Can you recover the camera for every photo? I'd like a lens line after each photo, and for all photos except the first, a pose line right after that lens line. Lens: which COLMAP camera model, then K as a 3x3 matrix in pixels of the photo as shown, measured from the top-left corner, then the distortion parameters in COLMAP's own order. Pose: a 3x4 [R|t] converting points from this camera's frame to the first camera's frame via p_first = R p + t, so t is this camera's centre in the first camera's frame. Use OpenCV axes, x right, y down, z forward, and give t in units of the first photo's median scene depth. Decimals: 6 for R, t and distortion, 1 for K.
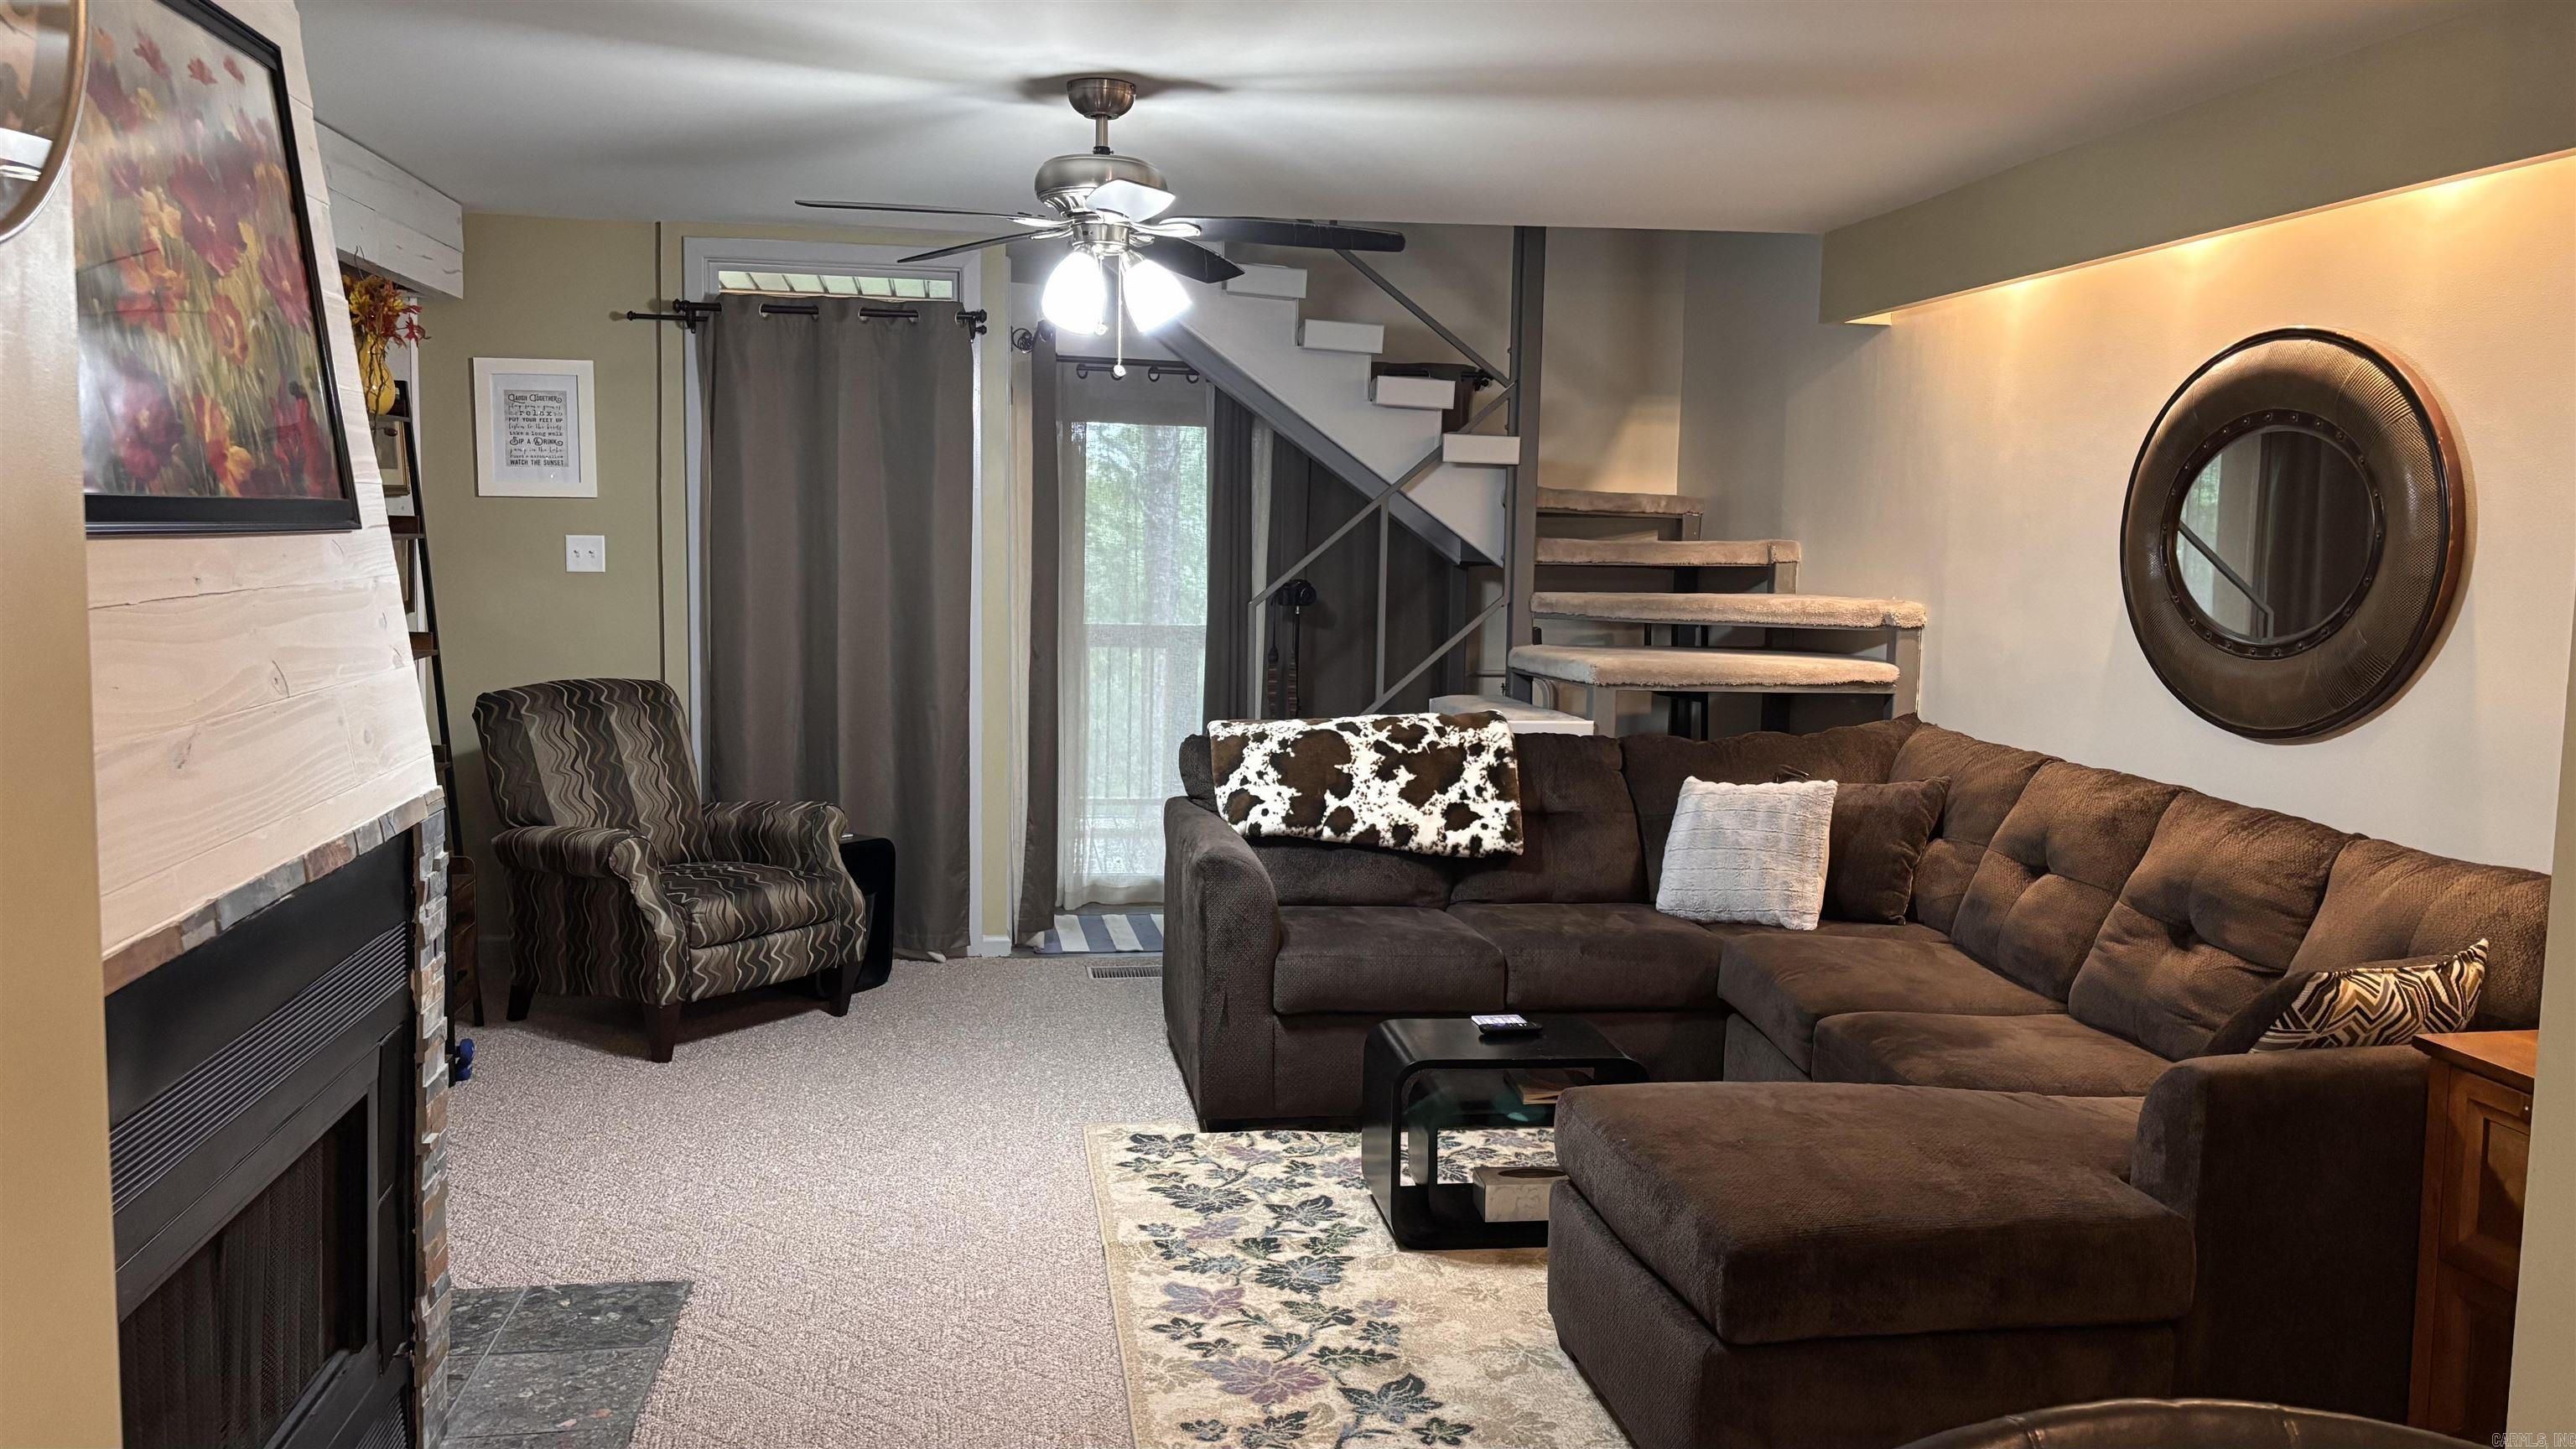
lens RADIAL K [[1964.4, 0, 1288.0], [0, 1964.4, 724.5], [0, 0, 1]] dist [0.203856, -0.000739]
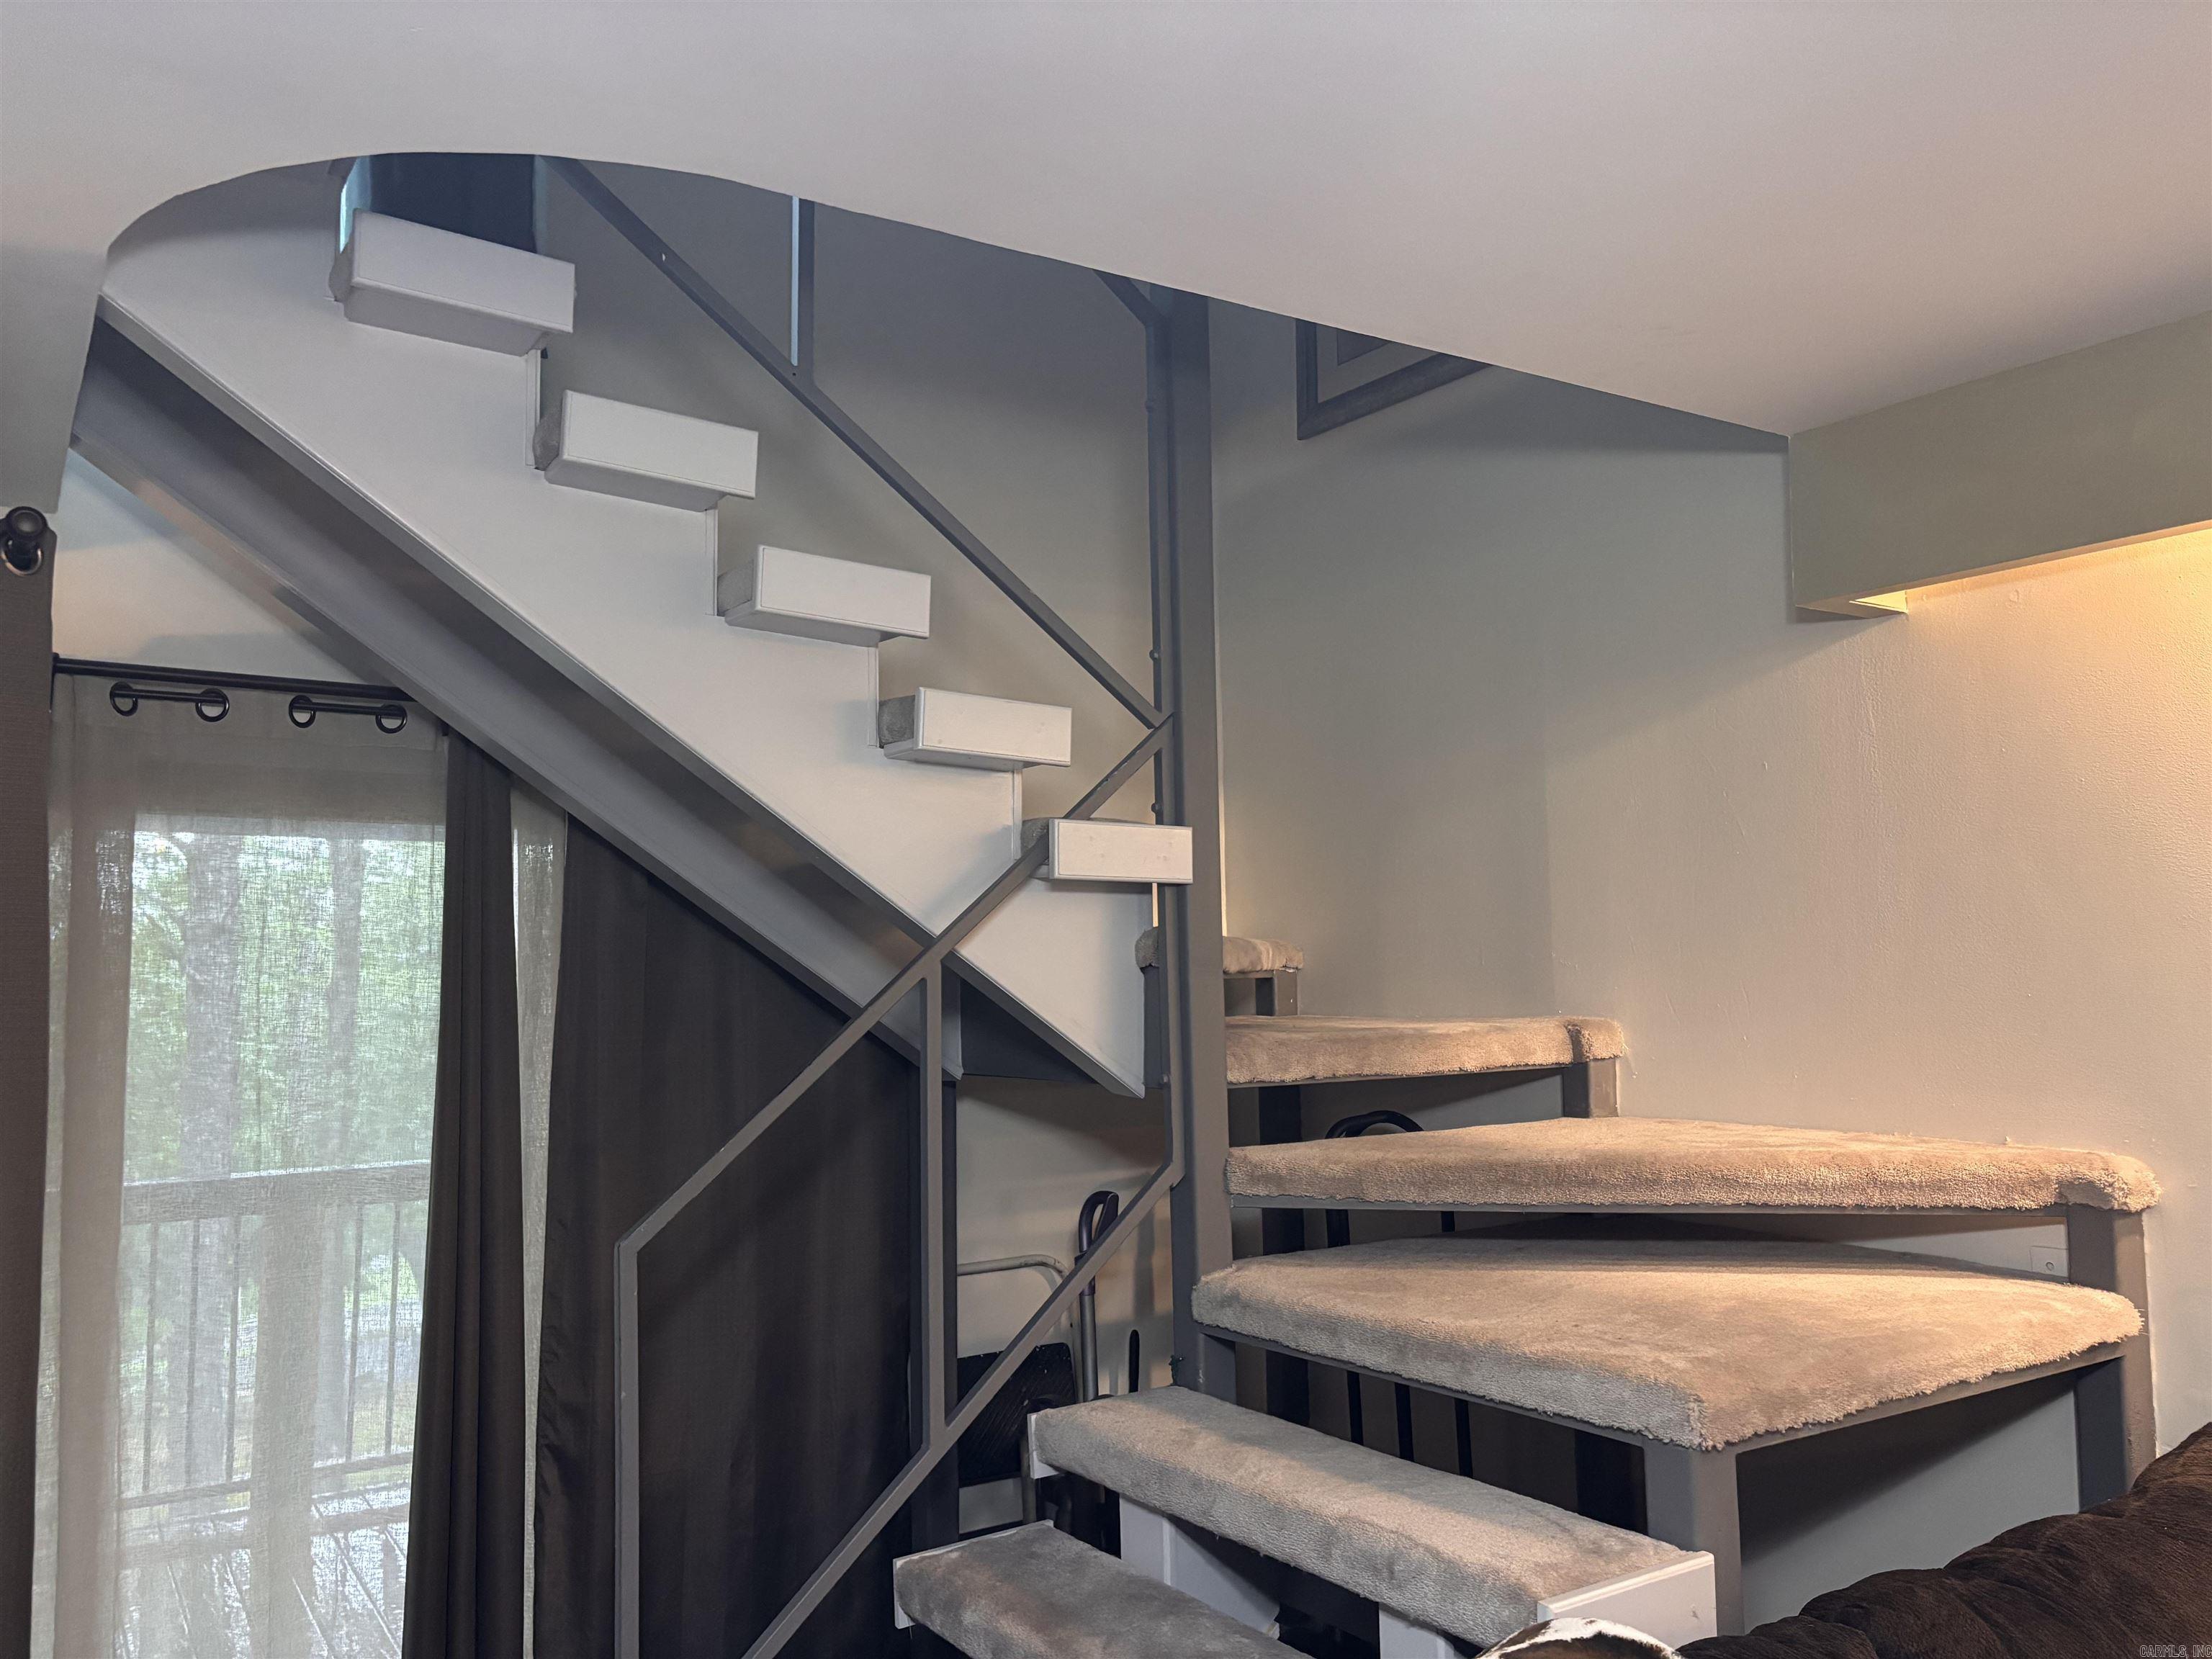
lens RADIAL K [[1681.2, 0, 1106.0], [0, 1681.2, 829.5], [0, 0, 1]] dist [-0.005936, -0.003250]
pose [[0.908998, -0.005434, 0.416766, -0.086389], [0.077952, 0.984488, -0.157183, -0.103364], [-0.409447, 0.175367, 0.895321, 0.808980]]
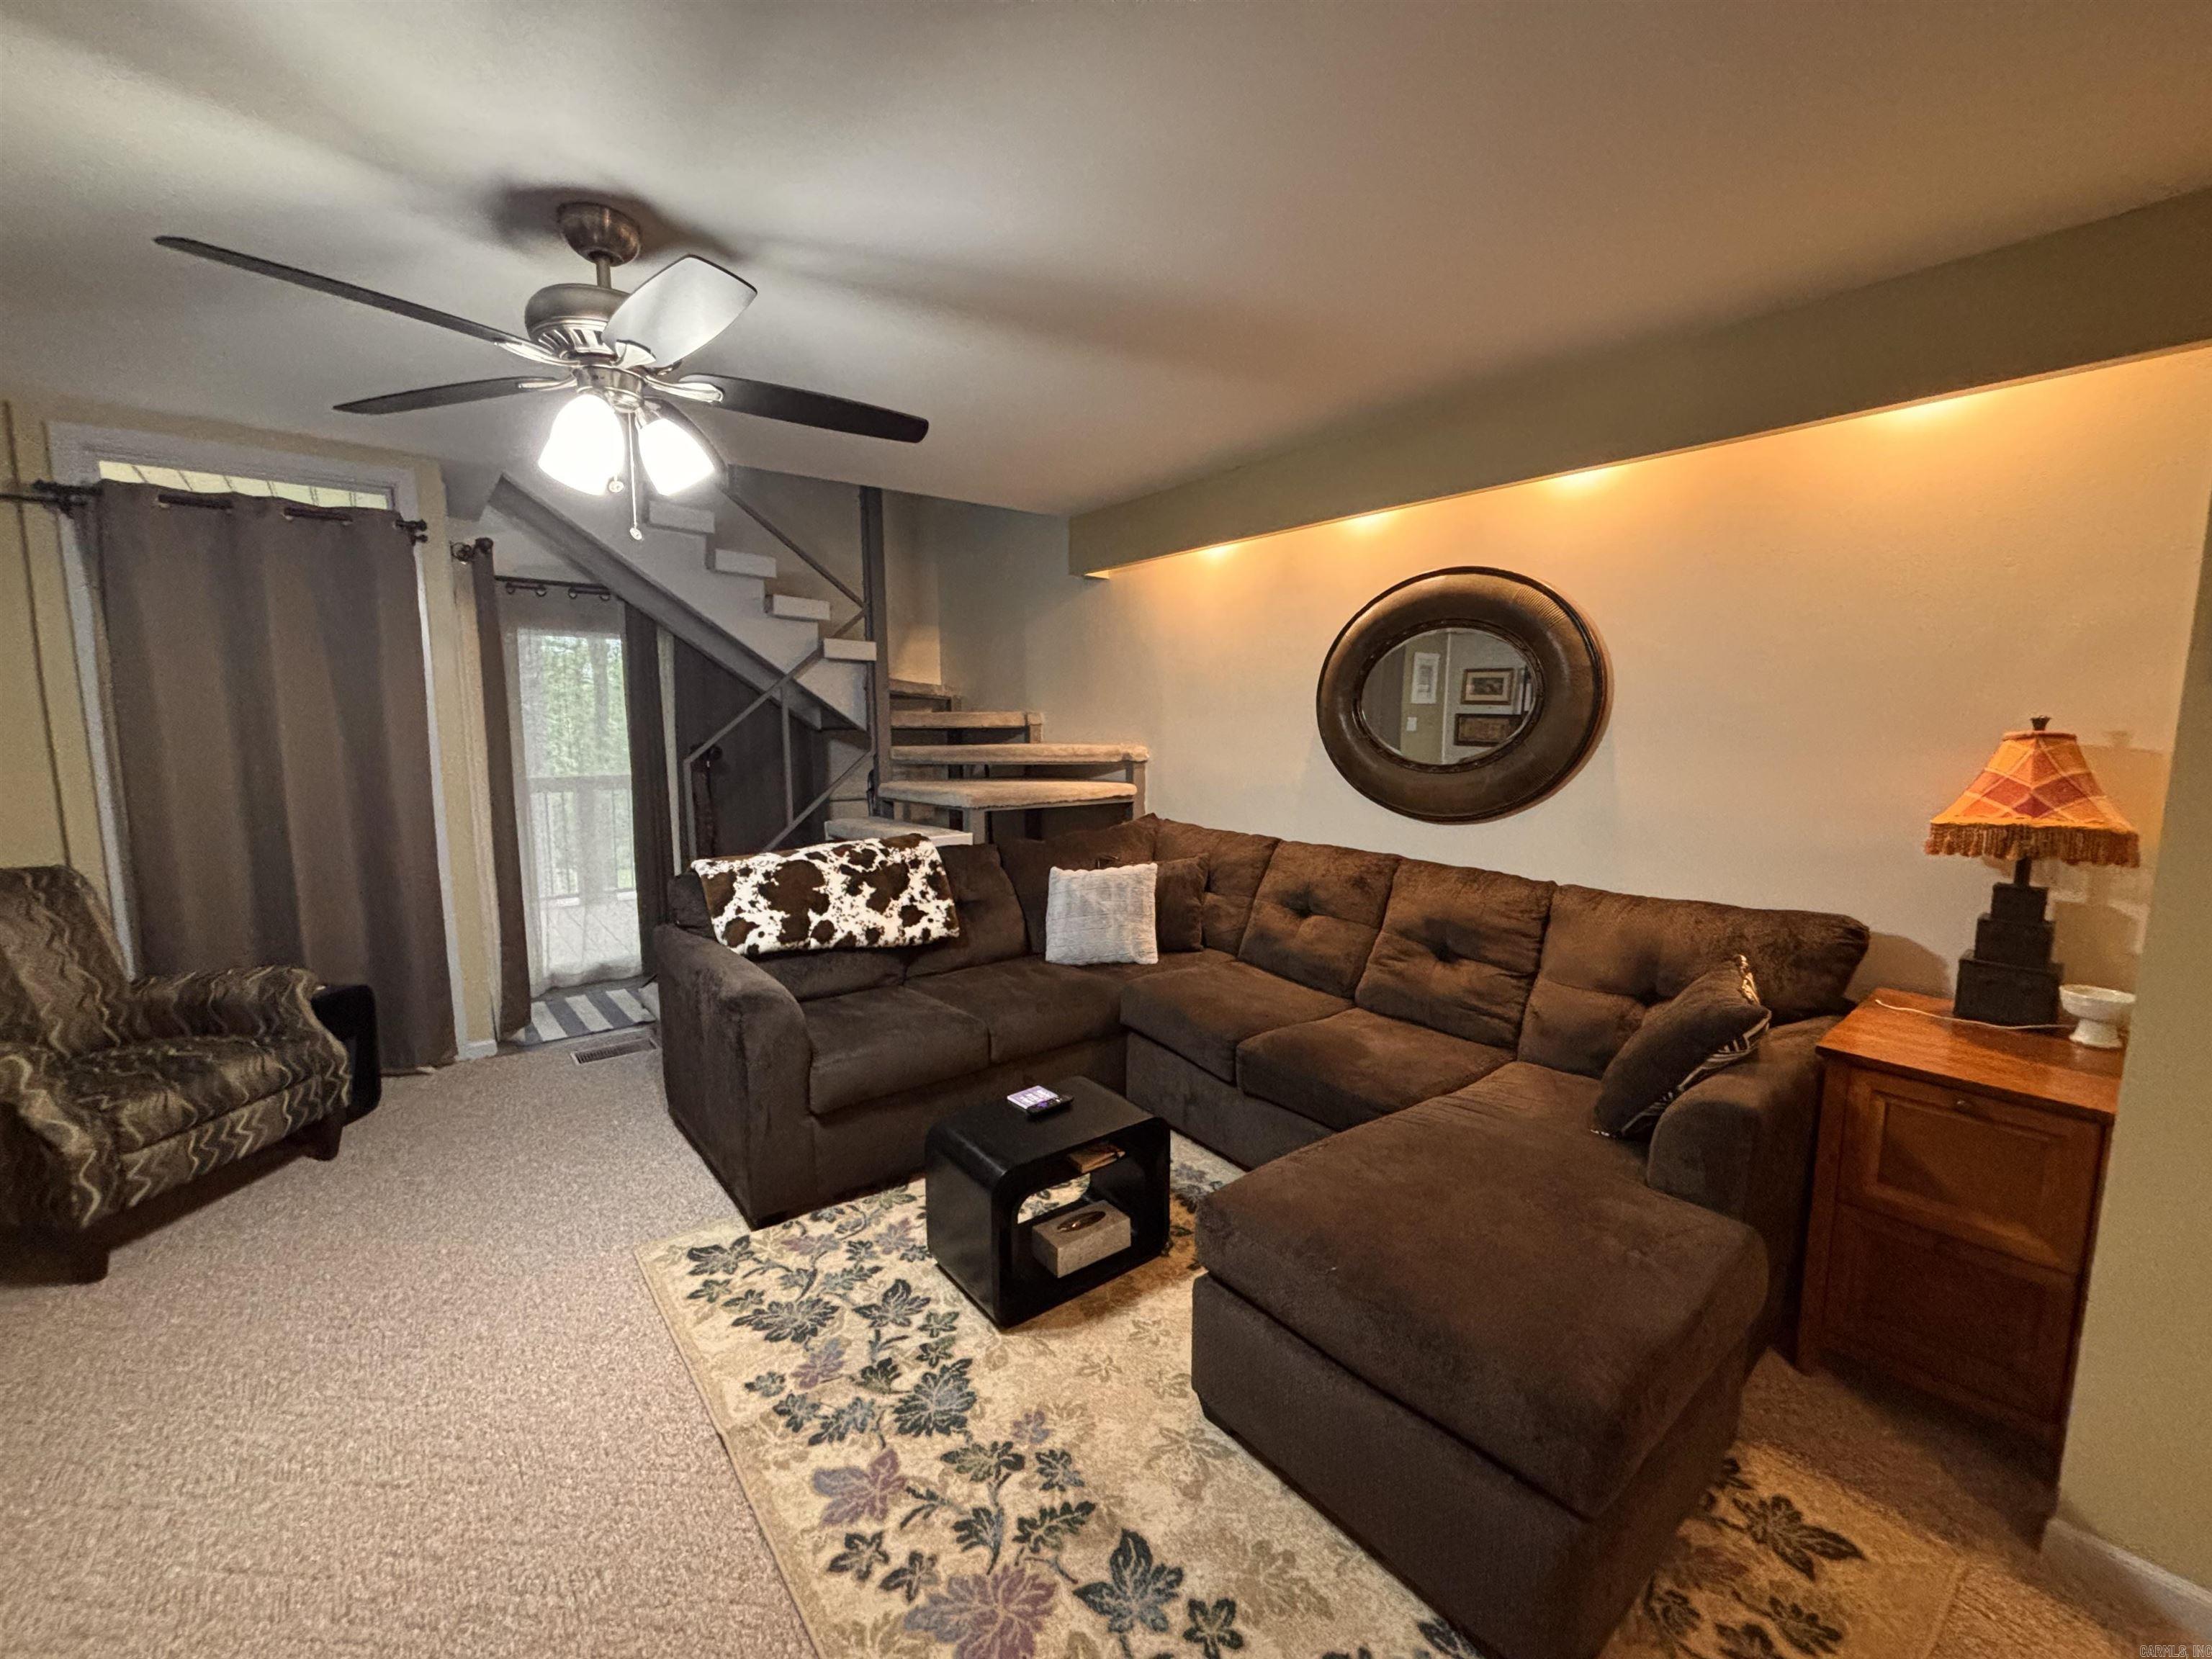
lens RADIAL K [[899.2, 0, 1106.0], [0, 899.2, 829.5], [0, 0, 1]] dist [-0.010788, 0.010160]
pose [[0.868219, -0.080123, 0.489669, -0.092168], [0.064981, 0.996737, 0.047878, -0.032194], [-0.491908, -0.009749, 0.870593, 0.409988]]
